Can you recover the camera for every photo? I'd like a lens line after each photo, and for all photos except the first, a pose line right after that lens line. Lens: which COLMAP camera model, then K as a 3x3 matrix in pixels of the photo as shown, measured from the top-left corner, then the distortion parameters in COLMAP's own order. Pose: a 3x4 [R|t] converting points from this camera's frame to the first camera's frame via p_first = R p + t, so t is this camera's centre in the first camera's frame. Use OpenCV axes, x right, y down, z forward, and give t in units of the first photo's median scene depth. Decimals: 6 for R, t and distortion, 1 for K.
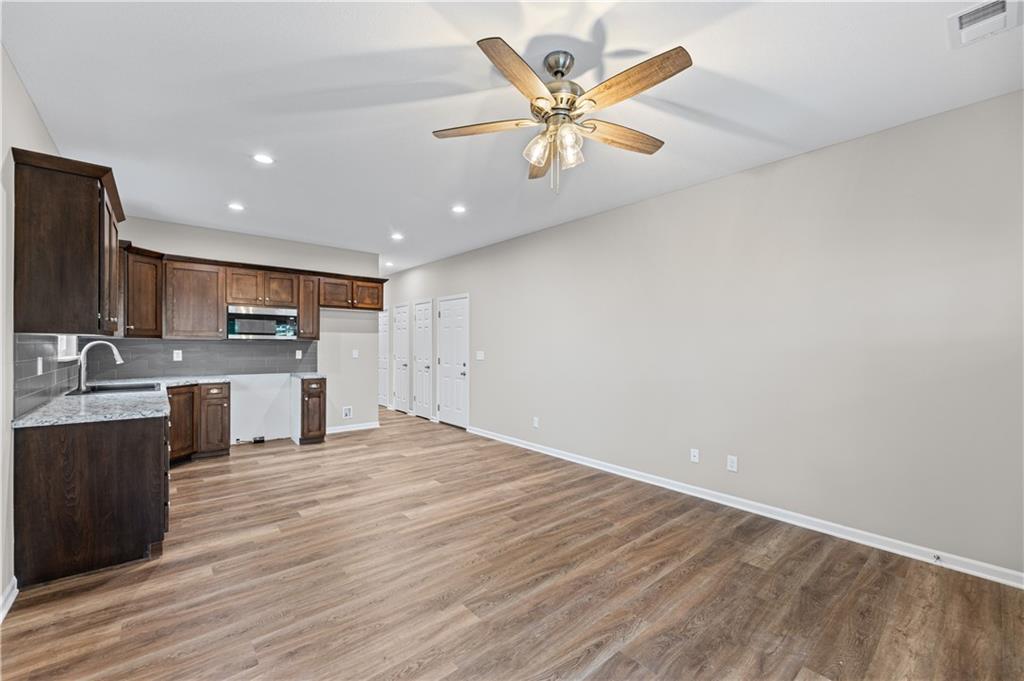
lens RADIAL K [[411.2, 0, 512.0], [0, 411.2, 340.5], [0, 0, 1]] dist [0.000464, -0.000168]
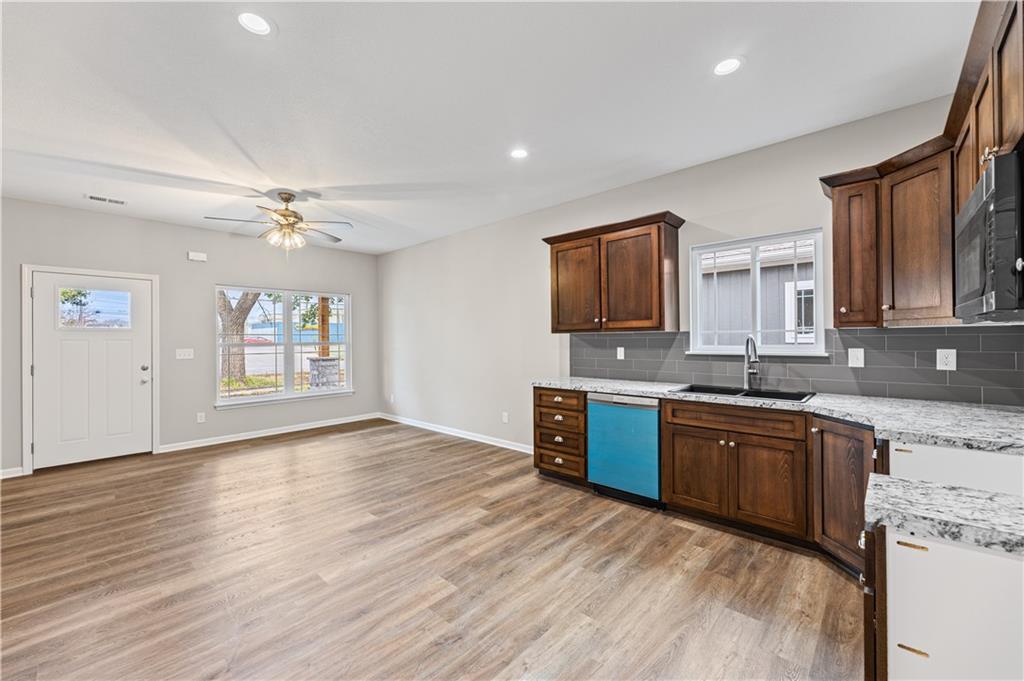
lens RADIAL K [[405.8, 0, 518.3], [0, 405.8, 337.0], [0, 0, 1]] dist [0.001447, 0.000483]
pose [[-0.991289, 0.001382, -0.131696, -0.560242], [0.003568, 0.999860, -0.016364, 0.022253], [0.131655, -0.016691, -0.991155, 2.378763]]
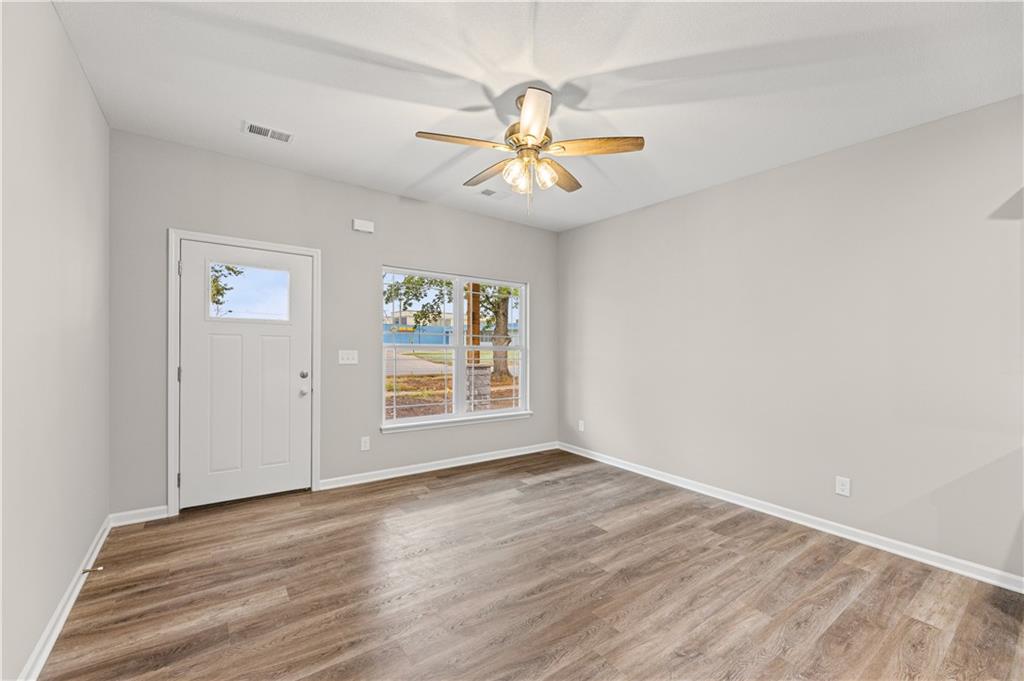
lens RADIAL K [[417.4, 0, 515.5], [0, 417.4, 353.6], [0, 0, 1]] dist [-0.000533, 0.000070]
pose [[-0.997335, -0.029527, 0.066714, 0.060157], [-0.028940, 0.999534, 0.009754, 0.021645], [-0.066971, 0.007797, -0.997724, 1.694593]]
